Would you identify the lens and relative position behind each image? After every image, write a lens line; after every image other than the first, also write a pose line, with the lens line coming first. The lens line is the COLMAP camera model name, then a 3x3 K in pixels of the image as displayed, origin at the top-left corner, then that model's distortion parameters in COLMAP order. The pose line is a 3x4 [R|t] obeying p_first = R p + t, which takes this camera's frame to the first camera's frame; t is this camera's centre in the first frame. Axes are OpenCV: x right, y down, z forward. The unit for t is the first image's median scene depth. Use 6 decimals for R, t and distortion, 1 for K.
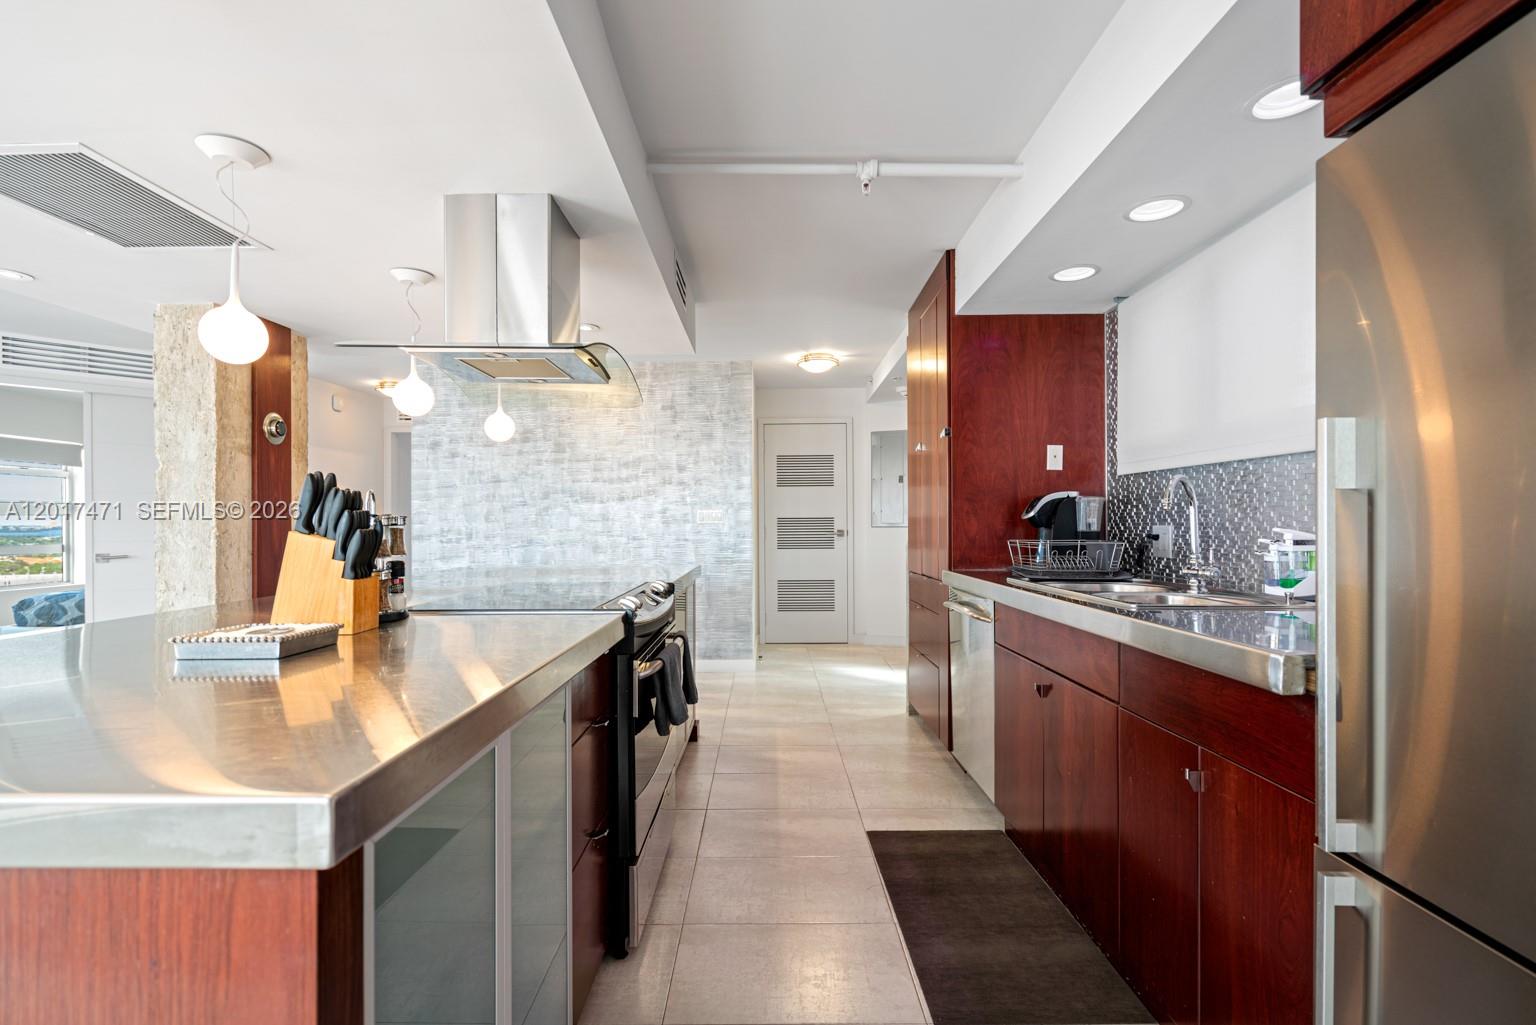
lens RADIAL K [[714.6, 0, 768.0], [0, 714.6, 512.5], [0, 0, 1]] dist [-0.000451, 0.000214]
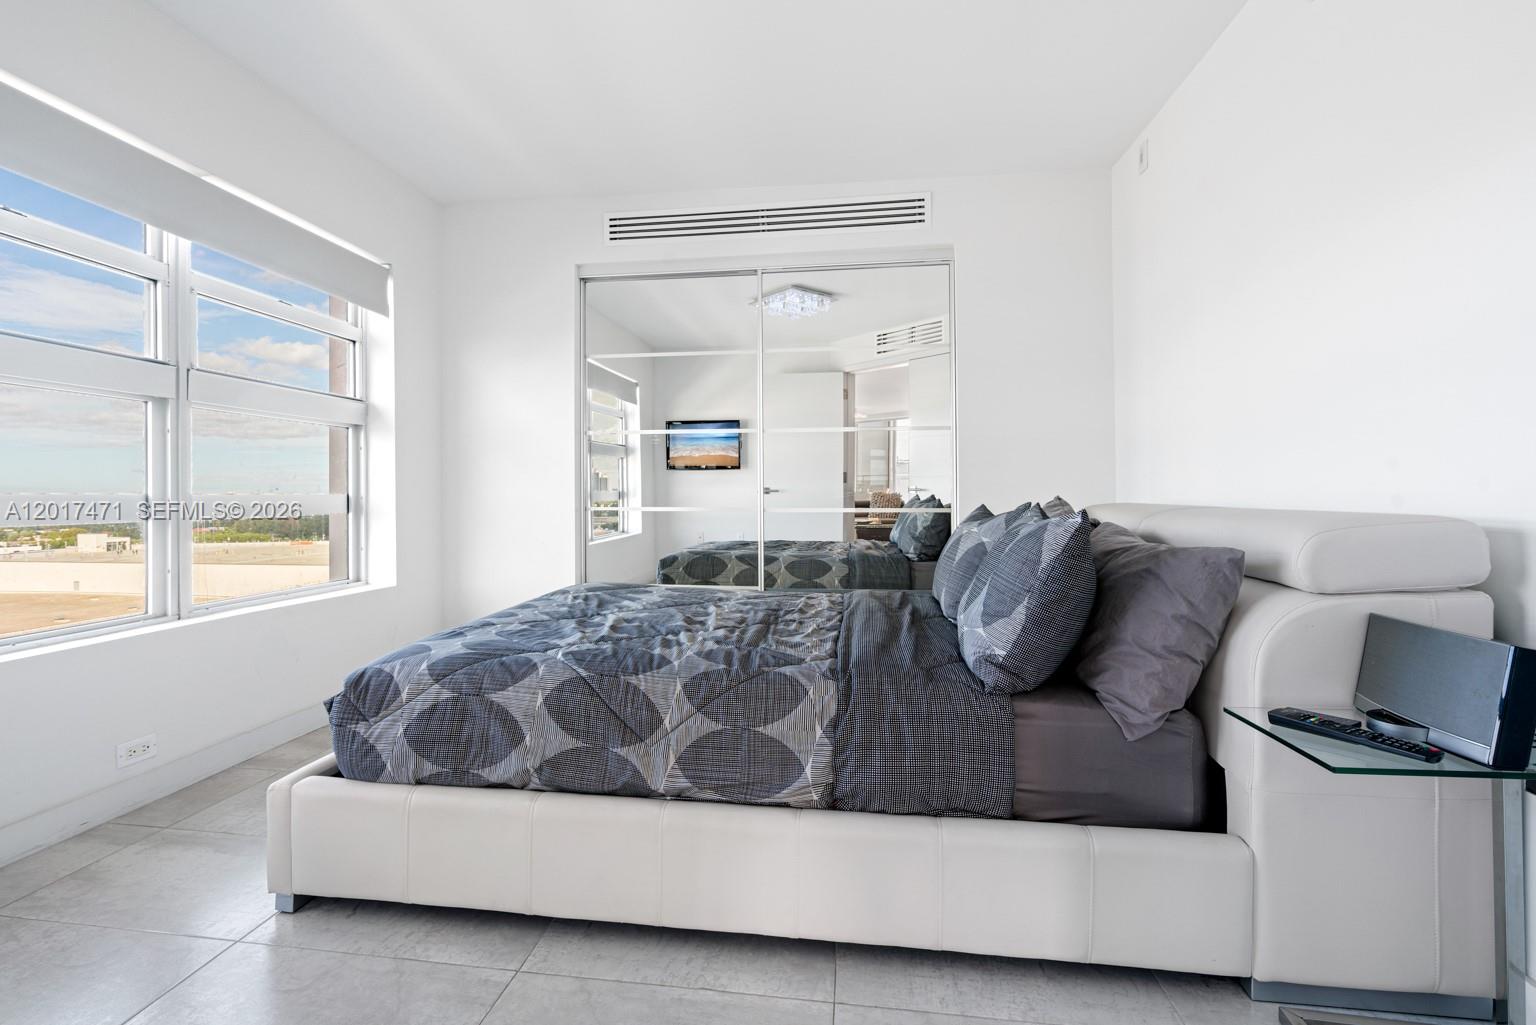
lens RADIAL K [[714.6, 0, 741.4], [0, 714.6, 499.1], [0, 0, 1]] dist [0.000082, 0.000065]
pose [[0.989543, 0.000787, -0.144238, -0.927424], [0.001198, 0.999906, 0.013675, 0.055334], [0.144235, -0.013705, 0.989448, 0.812289]]
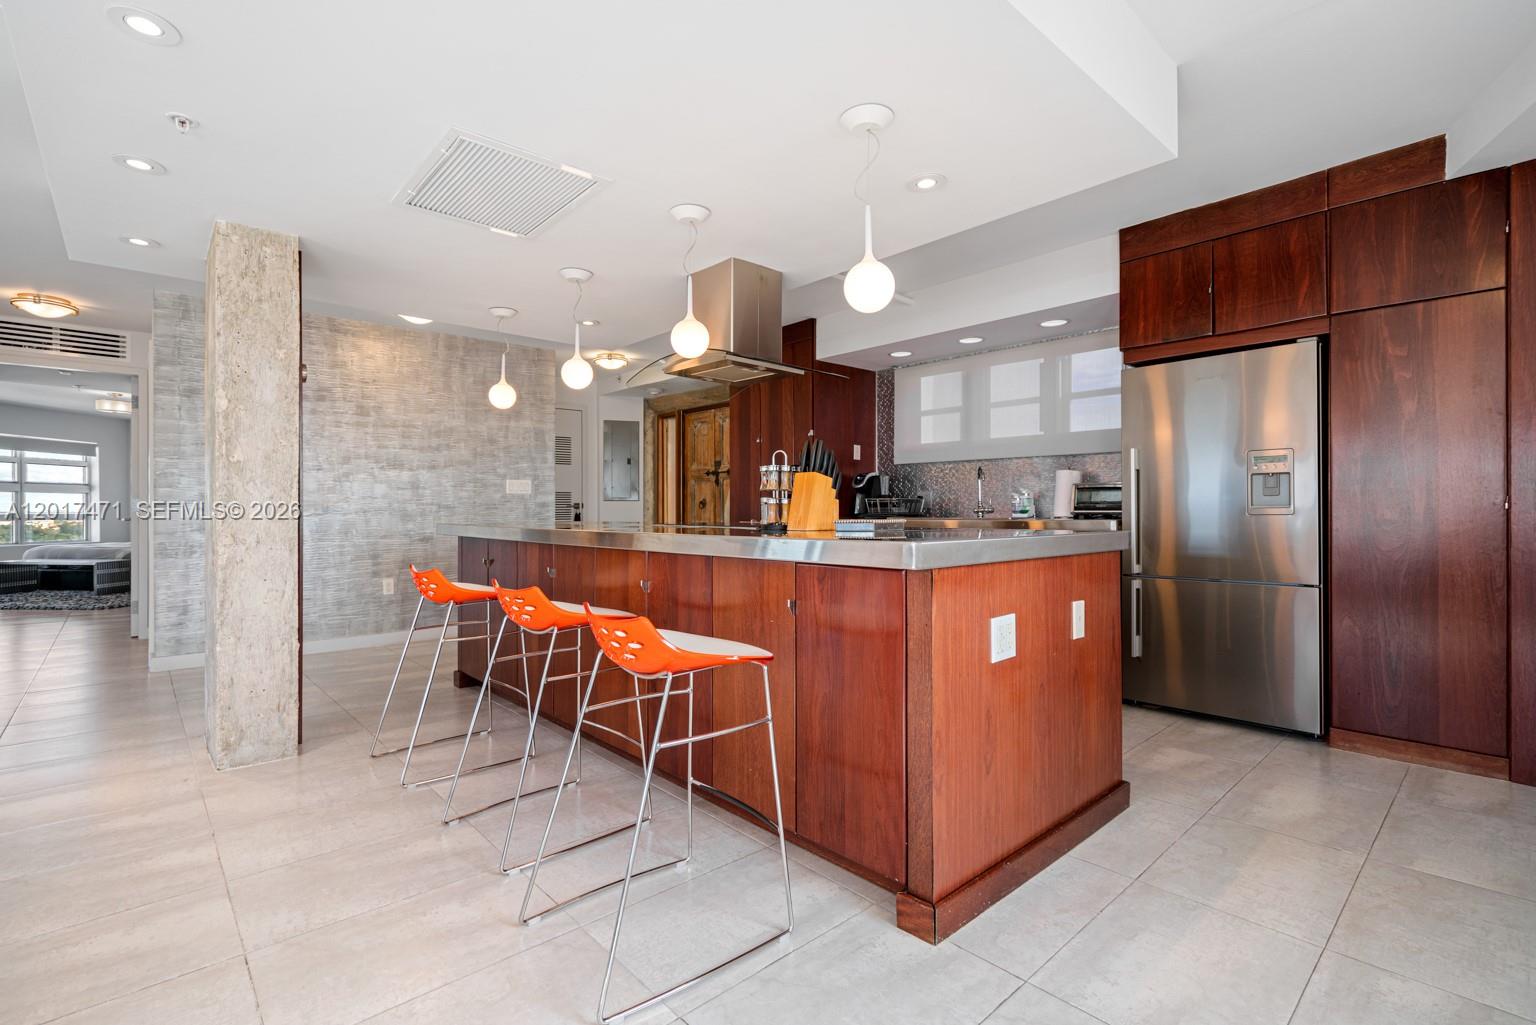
lens RADIAL K [[714.6, 0, 768.0], [0, 714.6, 512.5], [0, 0, 1]] dist [-0.000451, 0.000214]
pose [[0.731982, 0.000850, 0.681323, -0.544952], [-0.009576, 0.999913, 0.009040, 0.030946], [-0.681256, -0.013141, 0.731927, -0.061752]]
